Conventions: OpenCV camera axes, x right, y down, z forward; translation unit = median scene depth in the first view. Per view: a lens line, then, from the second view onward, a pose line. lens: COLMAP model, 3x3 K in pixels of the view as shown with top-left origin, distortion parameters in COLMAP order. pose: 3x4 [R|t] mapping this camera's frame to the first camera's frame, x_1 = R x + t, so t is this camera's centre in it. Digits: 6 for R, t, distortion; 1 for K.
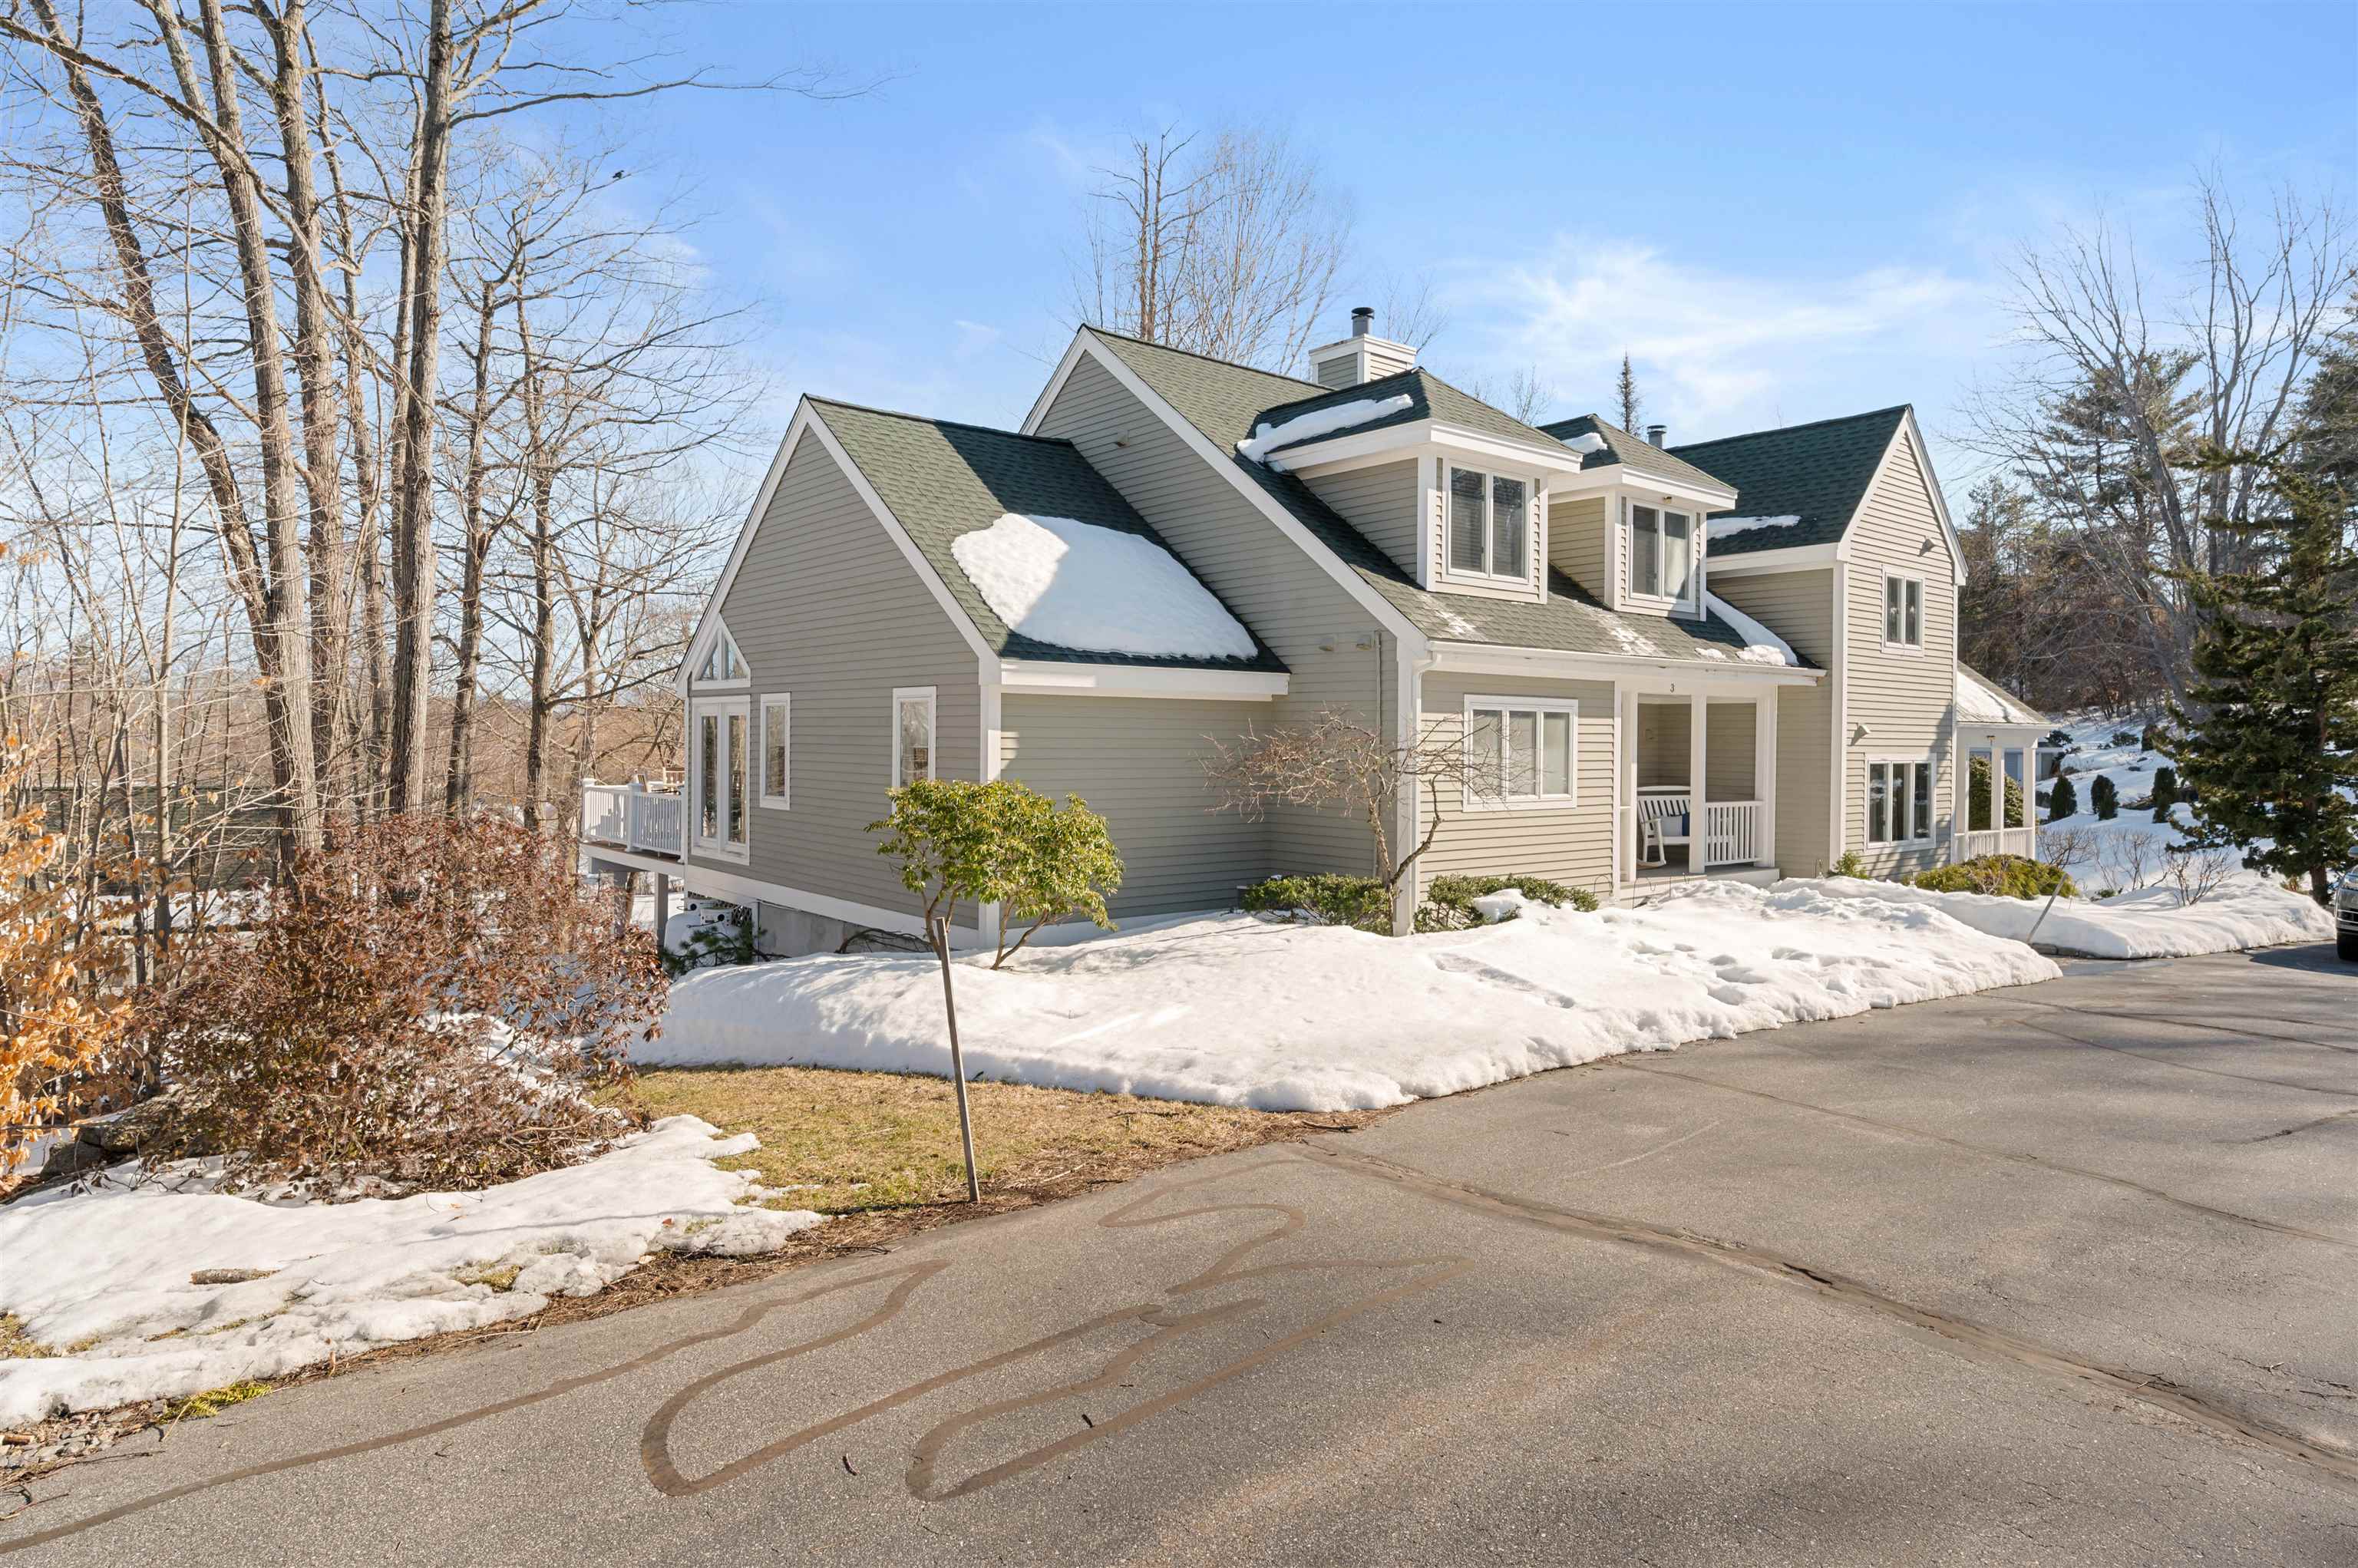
lens RADIAL K [[1324.9, 0, 1177.6], [0, 1324.9, 770.1], [0, 0, 1]] dist [-0.001435, -0.001294]
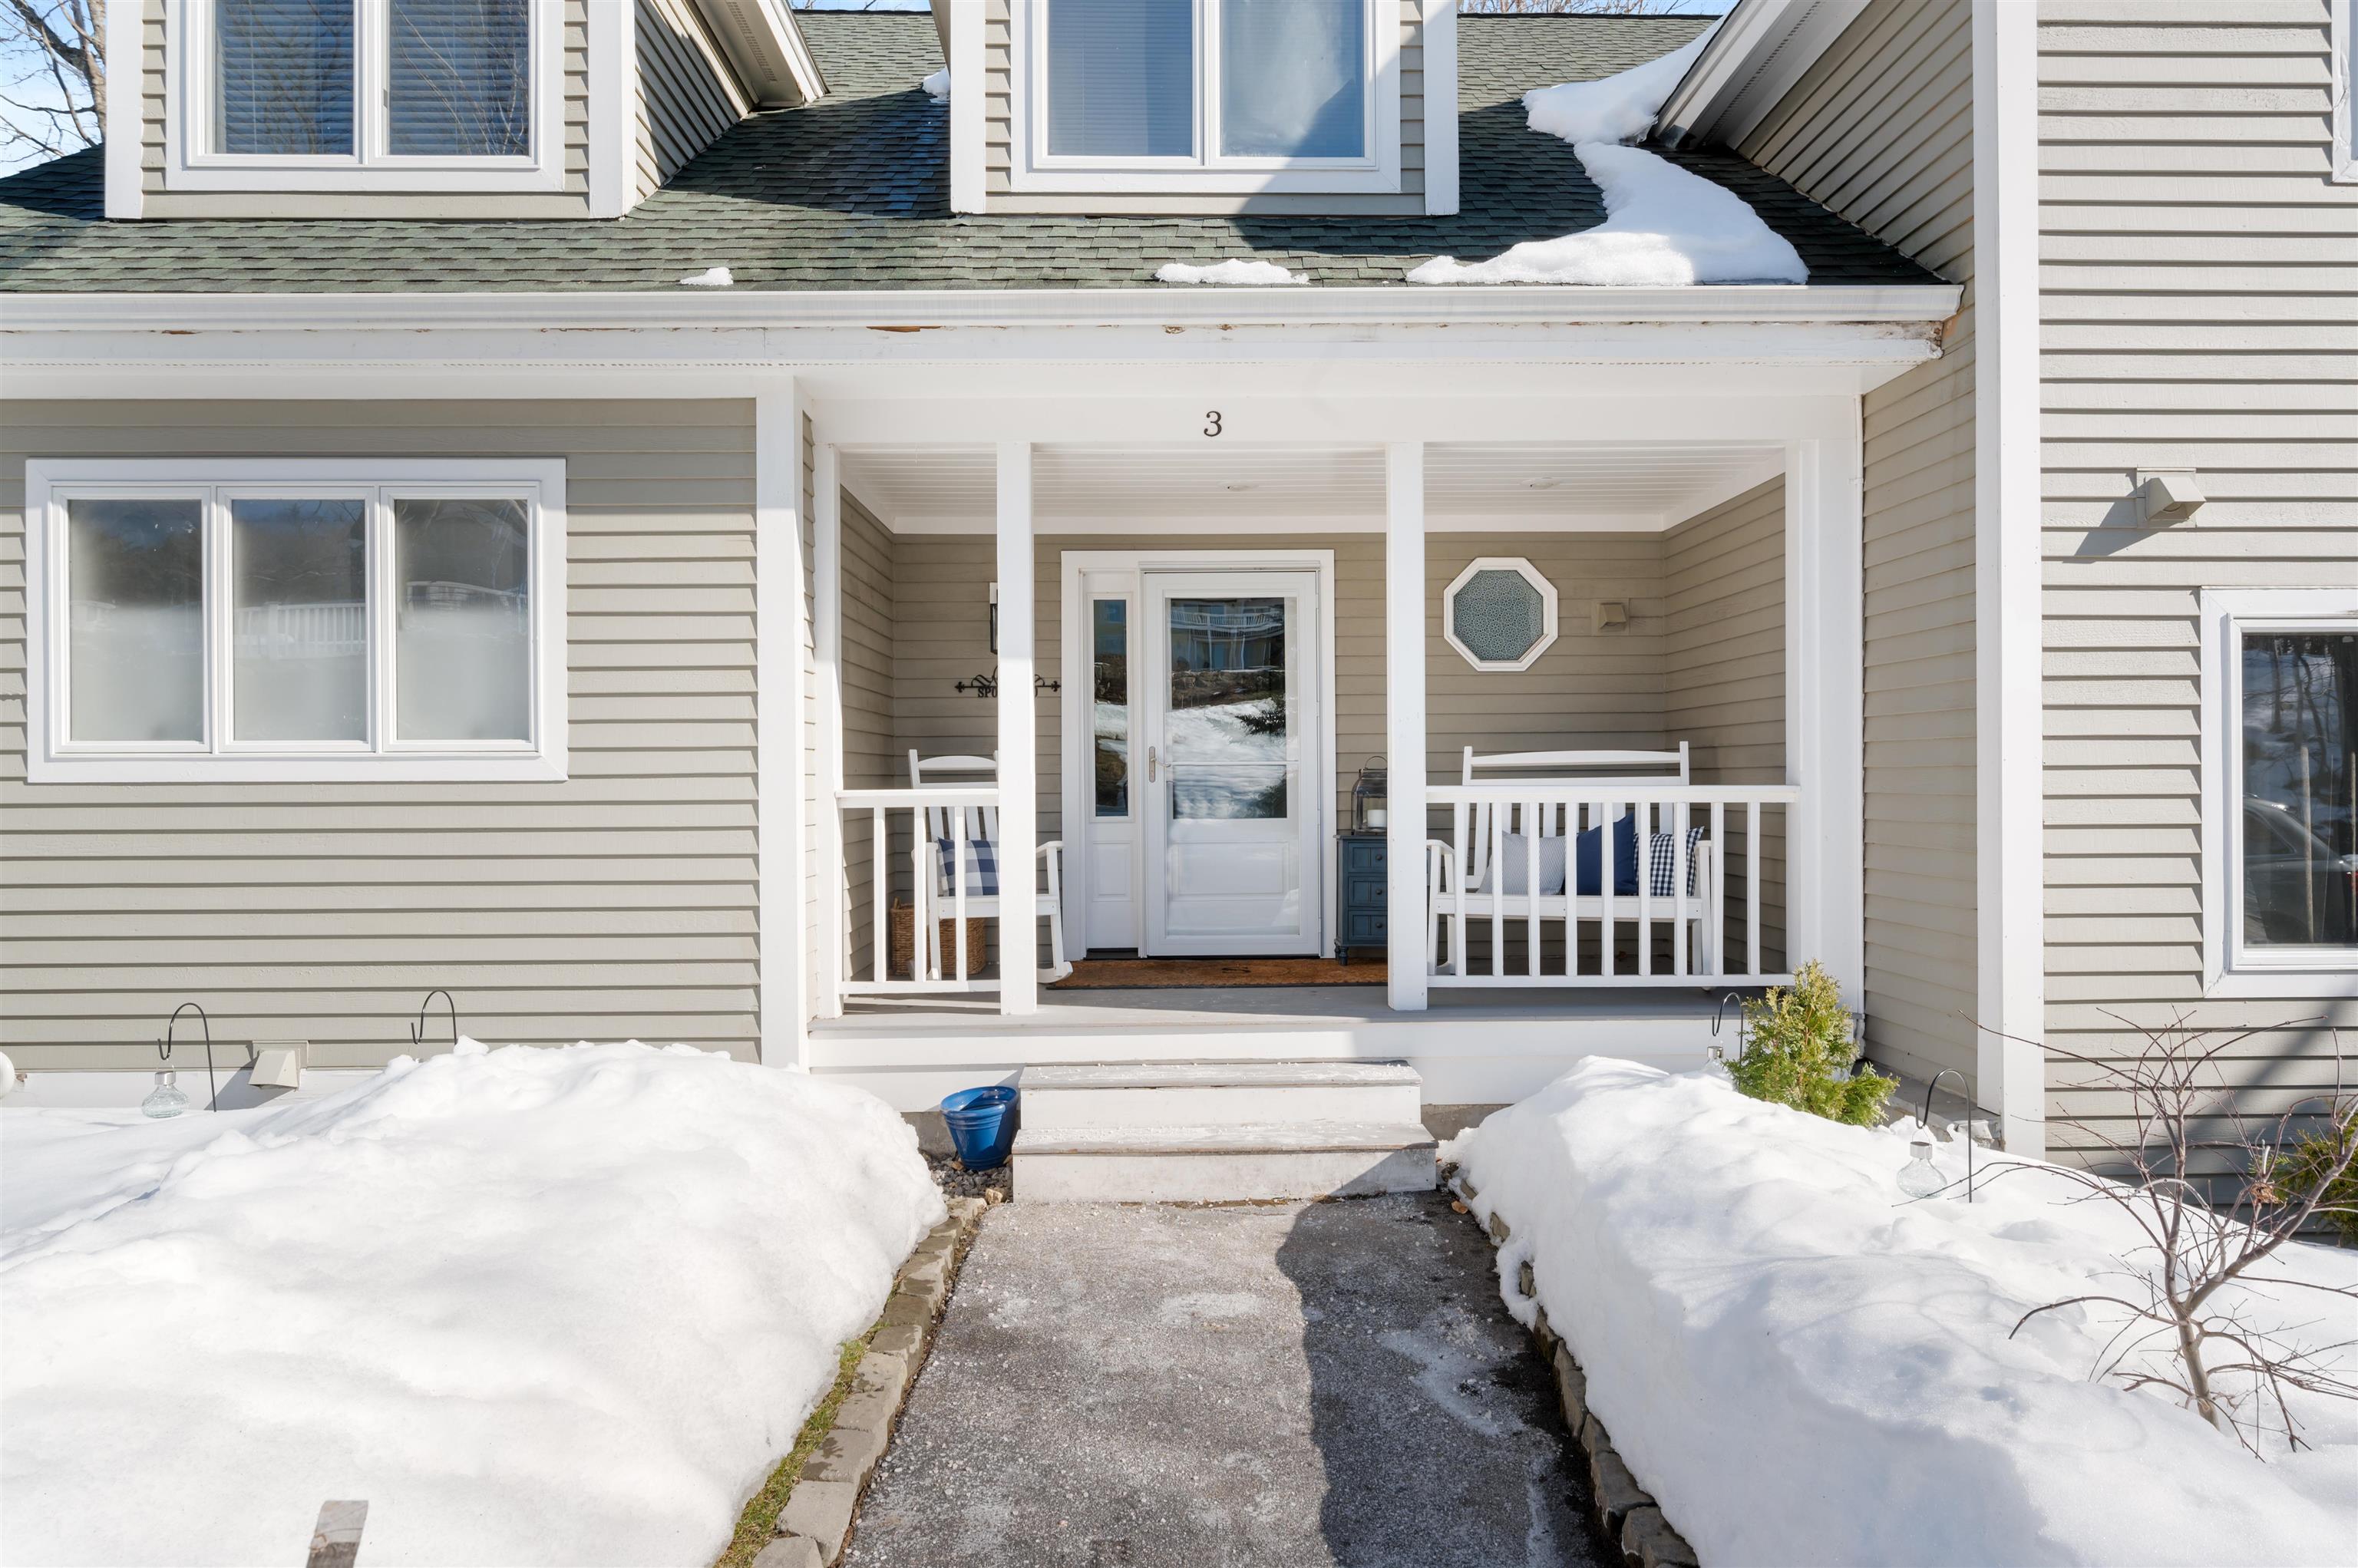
lens RADIAL K [[1324.9, 0, 1183.1], [0, 1324.9, 789.2], [0, 0, 1]] dist [-0.001435, -0.001294]
pose [[0.788679, -0.006707, -0.614769, 0.654343], [-0.001735, 0.999912, -0.013135, 0.035093], [0.614803, 0.011426, 0.788598, 0.862453]]
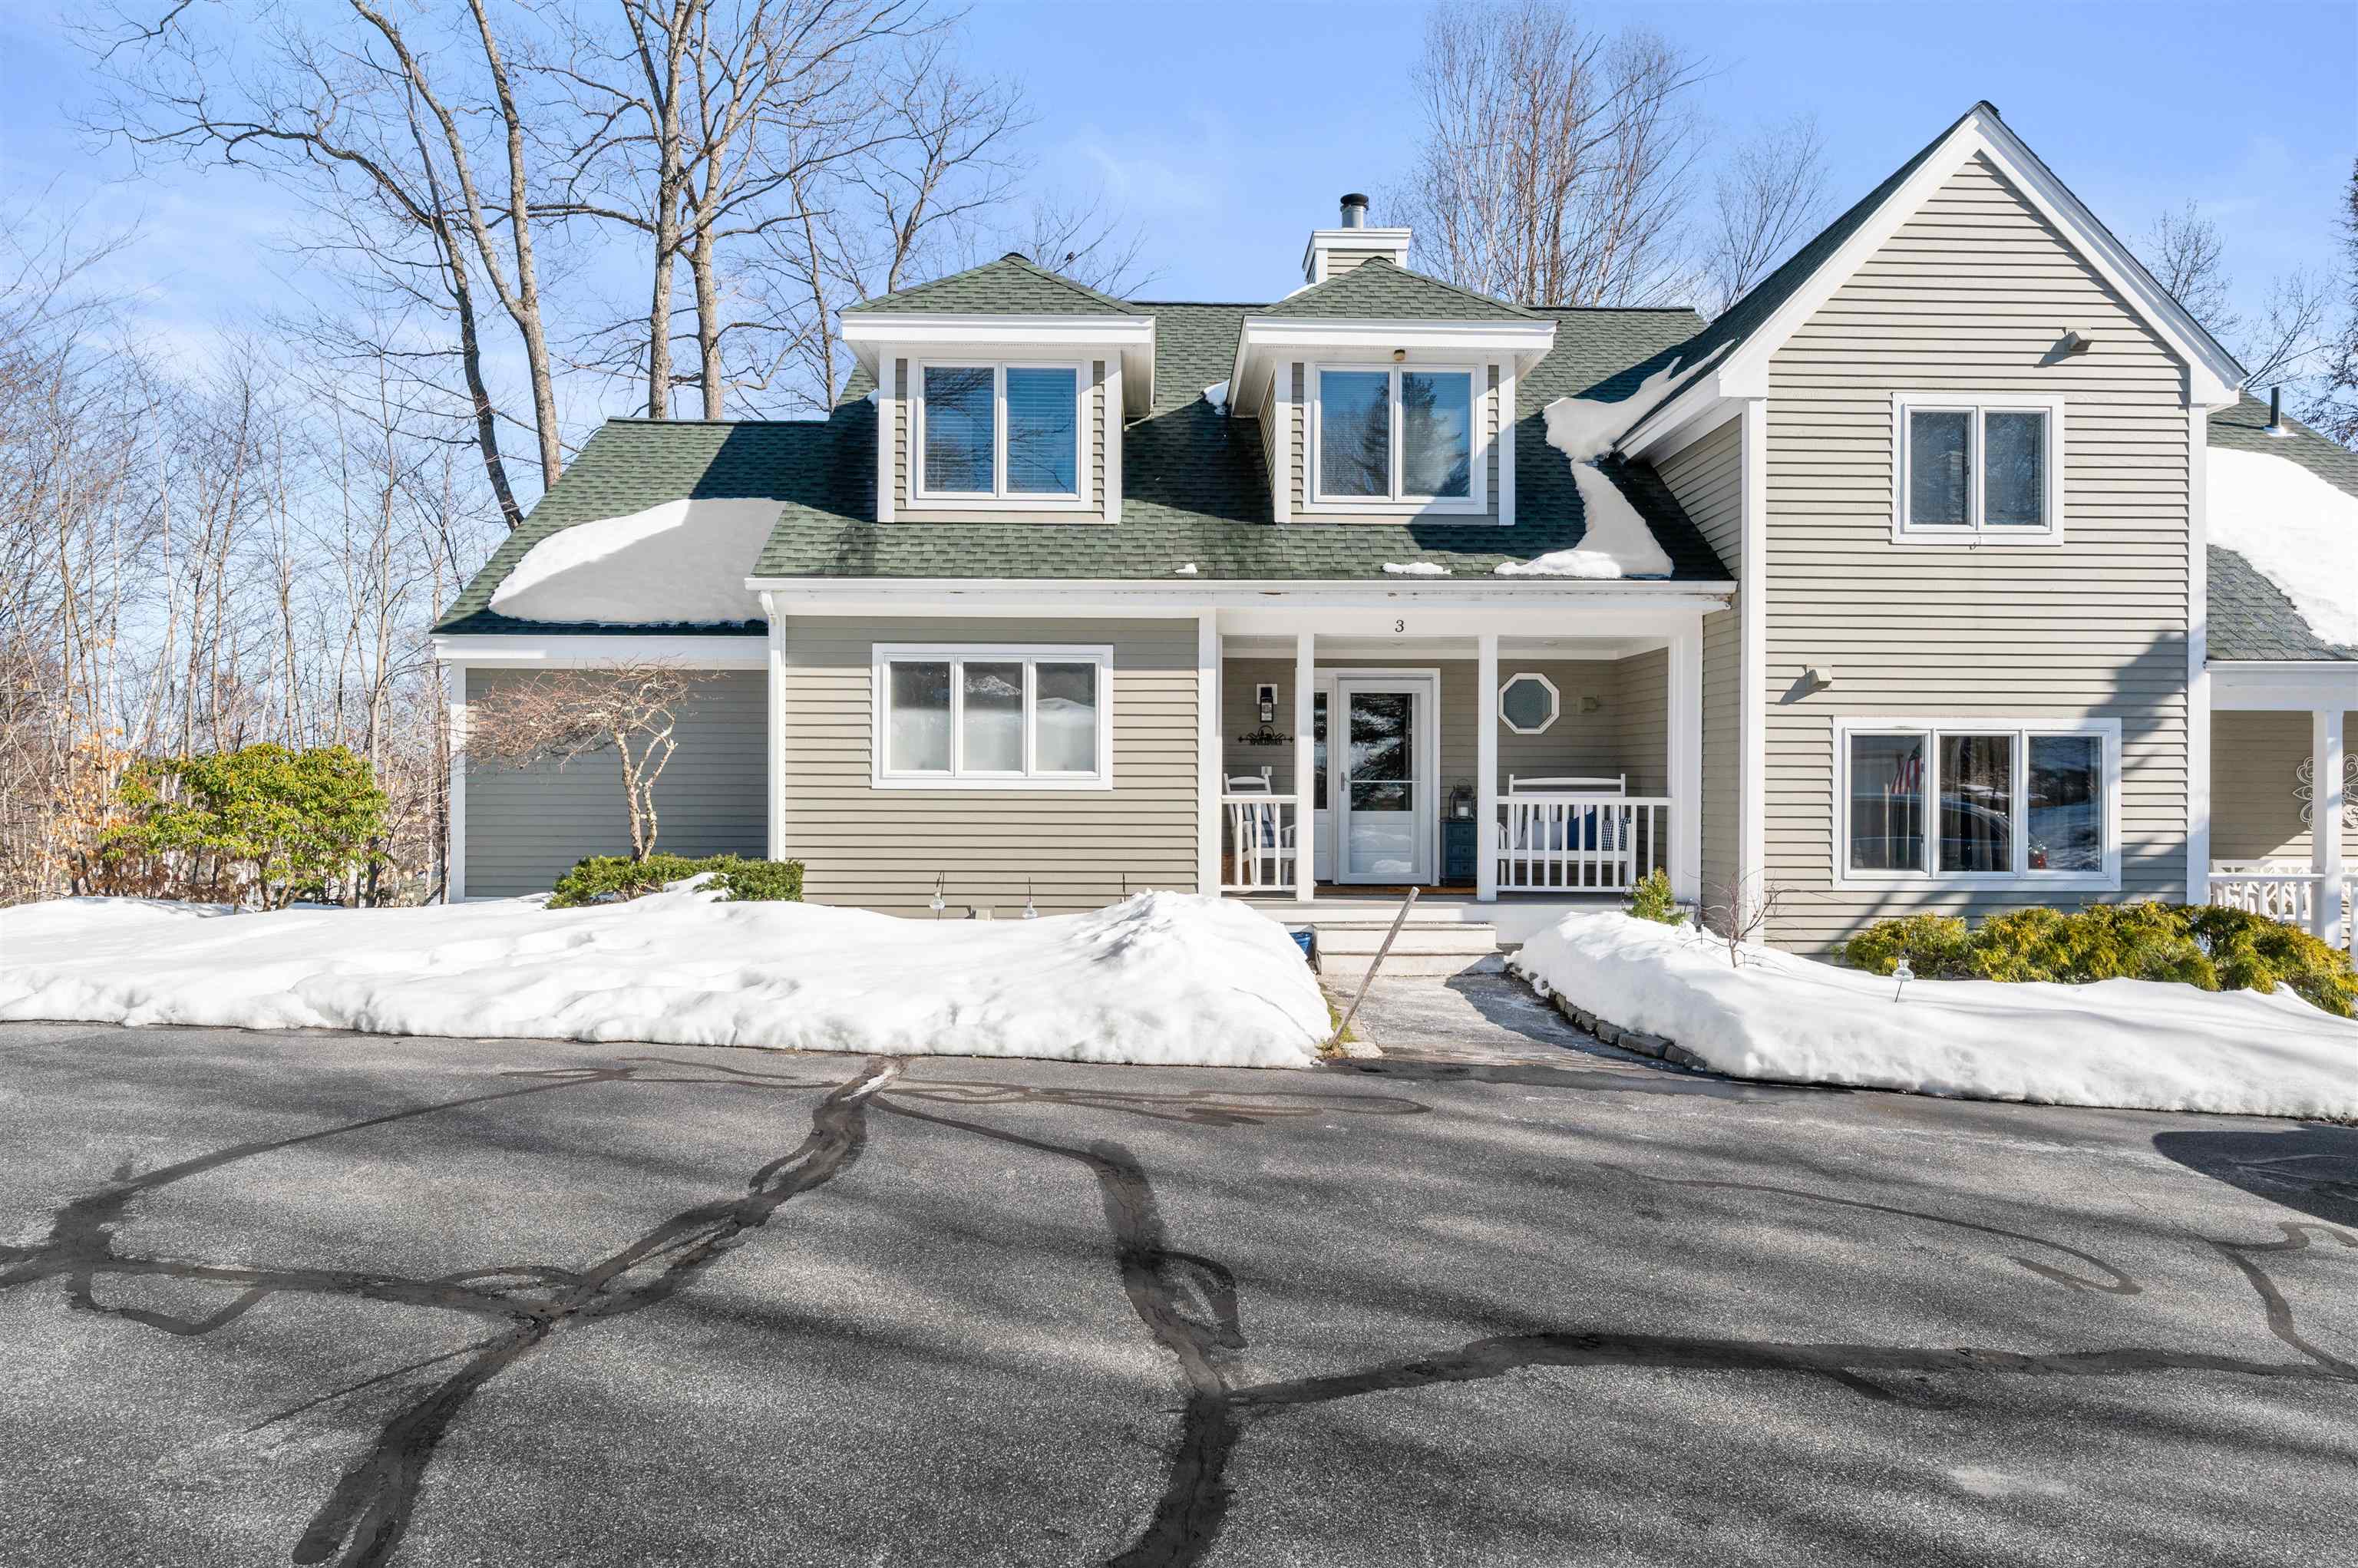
lens RADIAL K [[1324.9, 0, 1184.5], [0, 1324.9, 789.9], [0, 0, 1]] dist [-0.001435, -0.001294]
pose [[0.790094, 0.002989, -0.612978, 0.818795], [-0.012218, 0.999866, -0.010872, 0.036286], [0.612864, 0.016080, 0.790025, 0.454194]]
